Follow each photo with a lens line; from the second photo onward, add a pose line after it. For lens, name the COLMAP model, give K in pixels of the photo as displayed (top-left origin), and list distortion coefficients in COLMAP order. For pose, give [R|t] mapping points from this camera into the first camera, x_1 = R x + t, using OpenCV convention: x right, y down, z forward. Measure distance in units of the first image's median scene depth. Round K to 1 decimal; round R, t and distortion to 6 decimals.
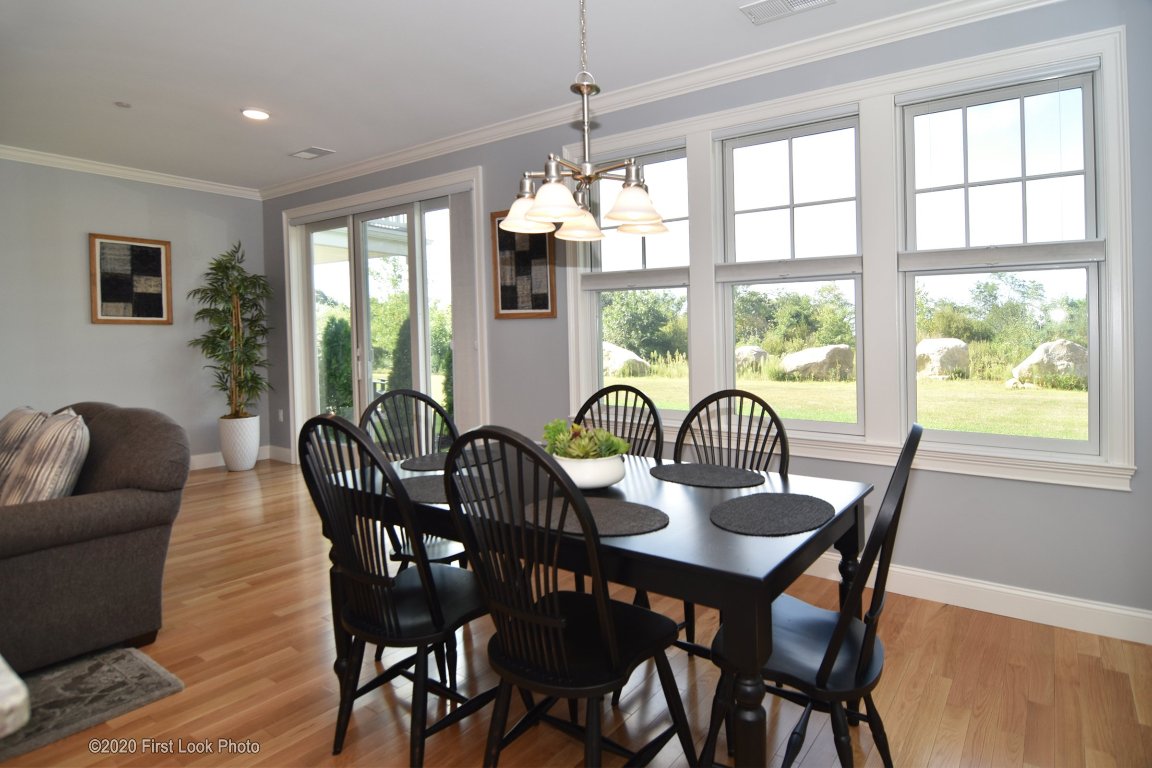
lens RADIAL K [[664.9, 0, 609.2], [0, 664.9, 371.5], [0, 0, 1]] dist [0.029372, -0.007067]
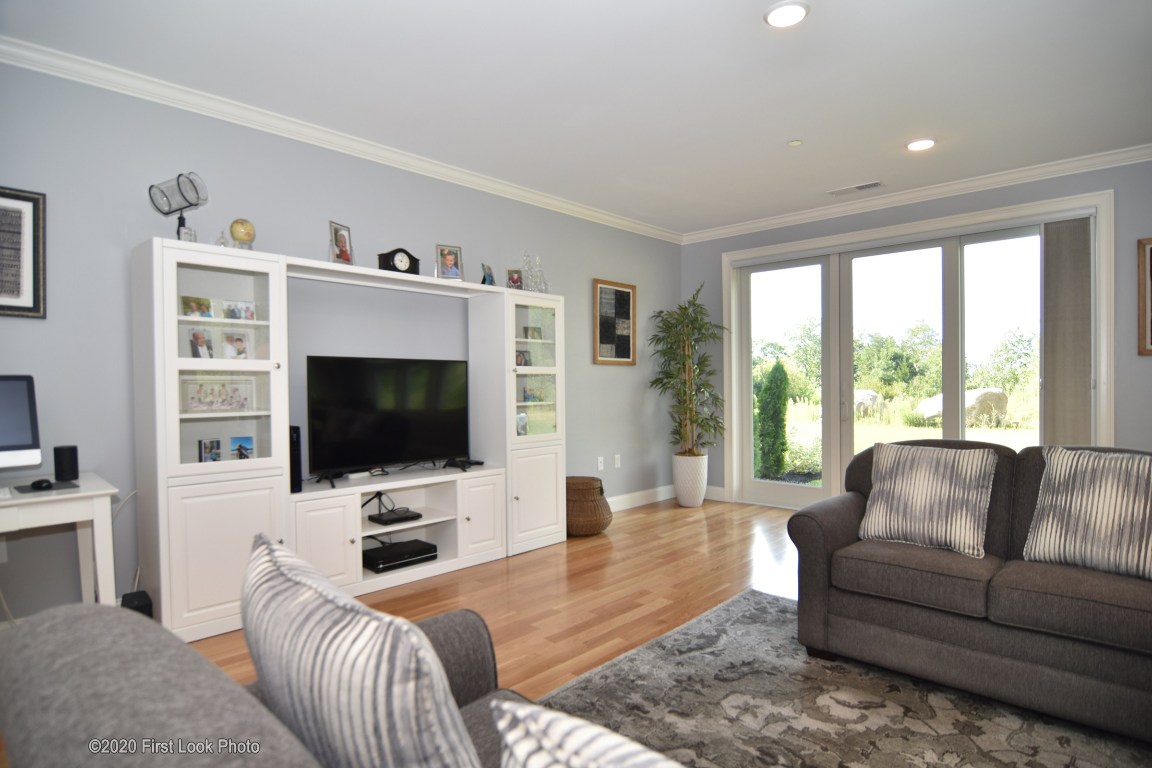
lens RADIAL K [[639.6, 0, 552.5], [0, 639.6, 386.8], [0, 0, 1]] dist [0.000940, -0.006632]
pose [[0.987630, 0.000943, -0.156802, -0.656355], [-0.007754, 0.999052, -0.042835, 0.007184], [0.156613, 0.043521, 0.986701, 0.011301]]
